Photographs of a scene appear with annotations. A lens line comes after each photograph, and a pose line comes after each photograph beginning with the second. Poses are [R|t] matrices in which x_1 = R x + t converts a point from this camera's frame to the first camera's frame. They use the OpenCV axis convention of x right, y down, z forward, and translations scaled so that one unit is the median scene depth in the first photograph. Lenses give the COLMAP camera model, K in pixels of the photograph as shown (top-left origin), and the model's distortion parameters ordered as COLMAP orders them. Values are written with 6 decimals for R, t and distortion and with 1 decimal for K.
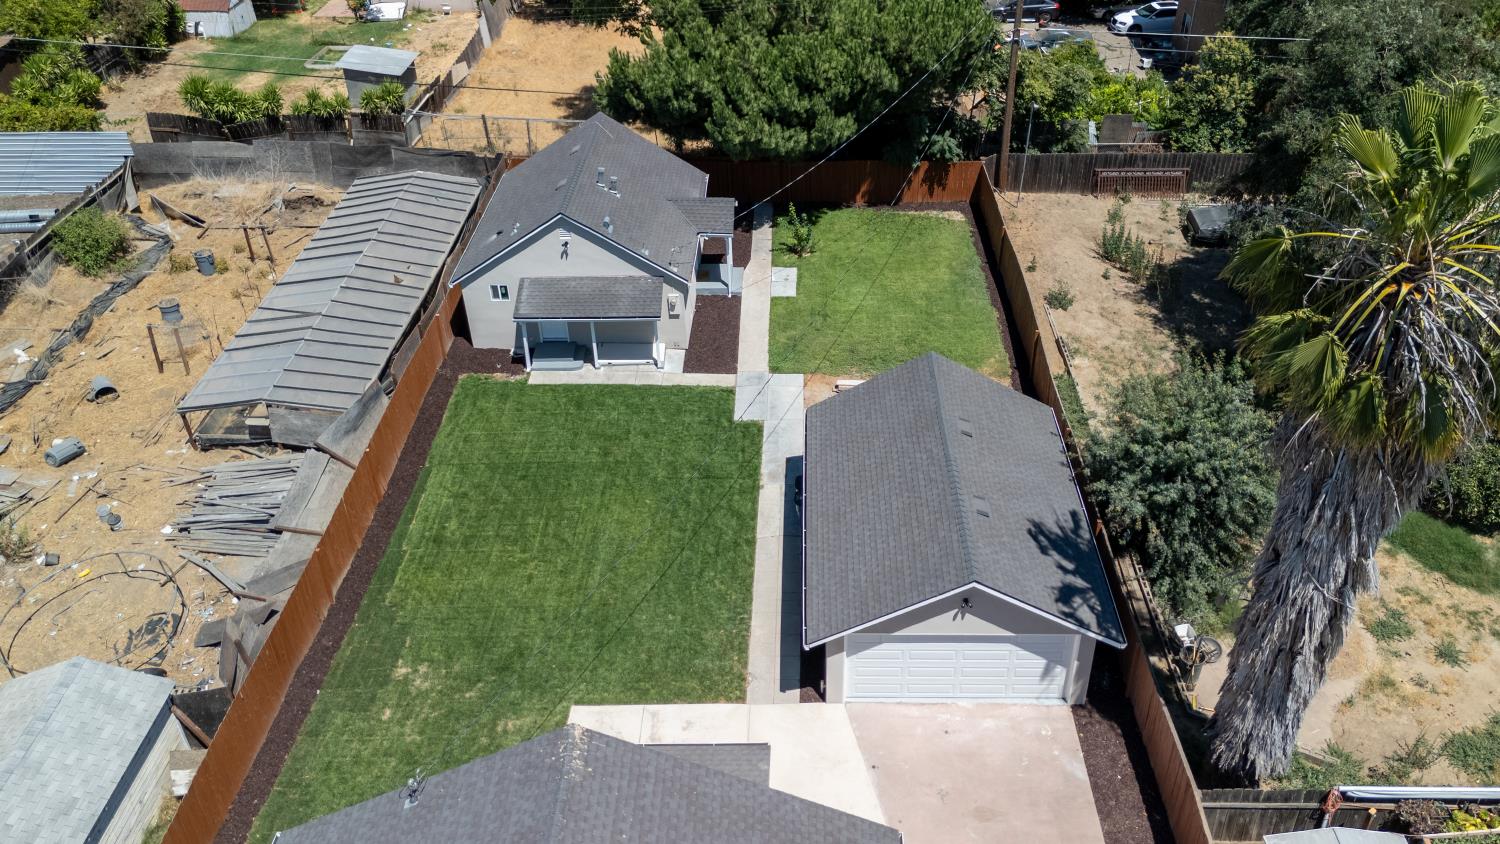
lens RADIAL K [[1120.8, 0, 750.7], [0, 1120.8, 424.5], [0, 0, 1]] dist [0.093945, -0.154750]
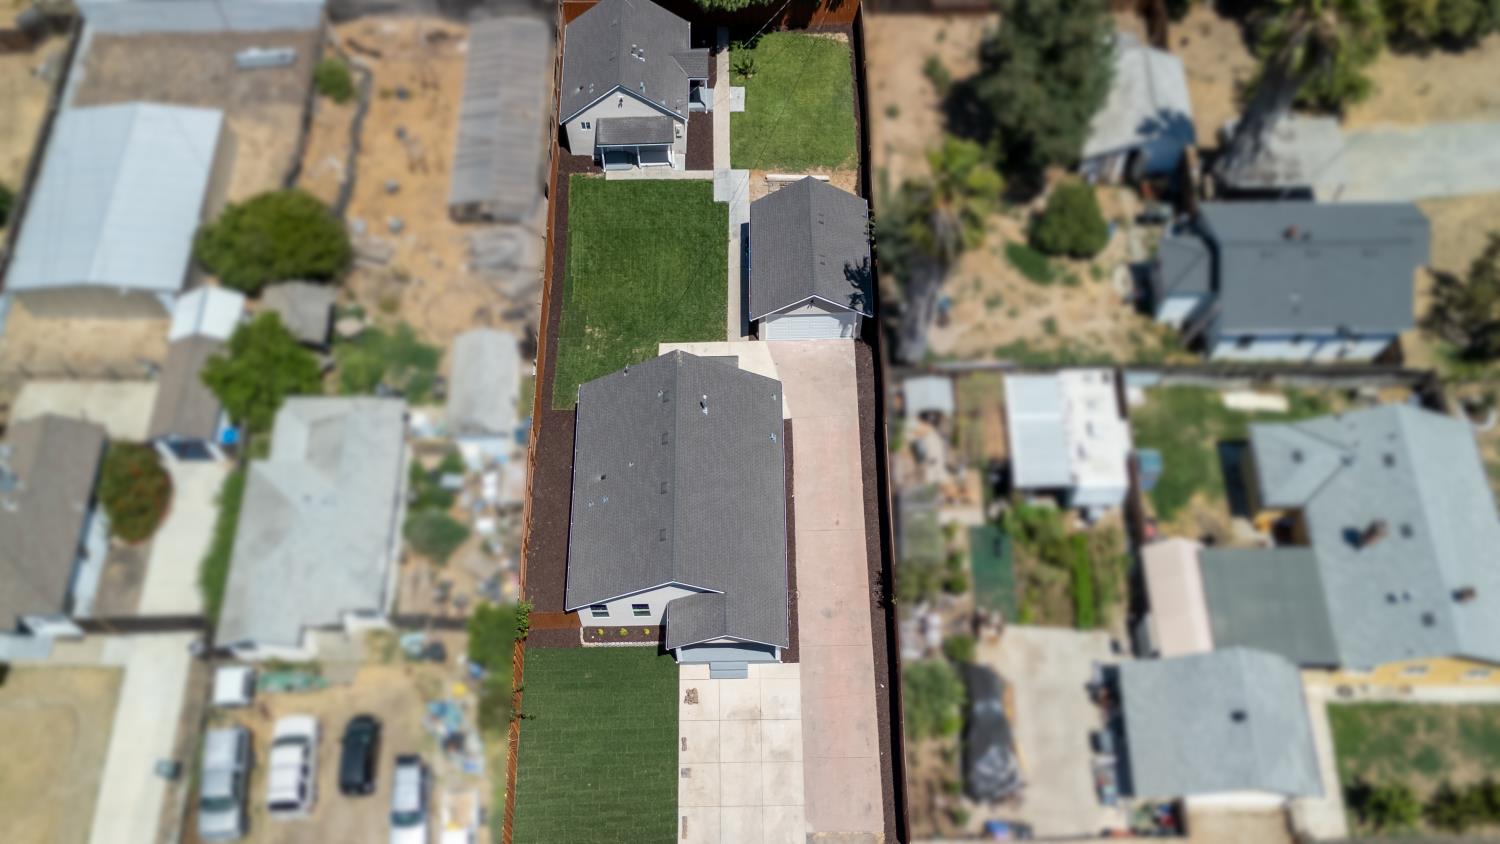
lens RADIAL K [[1120.8, 0, 750.7], [0, 1120.8, 424.5], [0, 0, 1]] dist [0.093945, -0.154750]
pose [[0.998705, -0.020259, 0.046675, -0.049294], [0.003928, 0.945276, 0.326248, -0.269539], [-0.050730, -0.325642, 0.944131, -0.977319]]
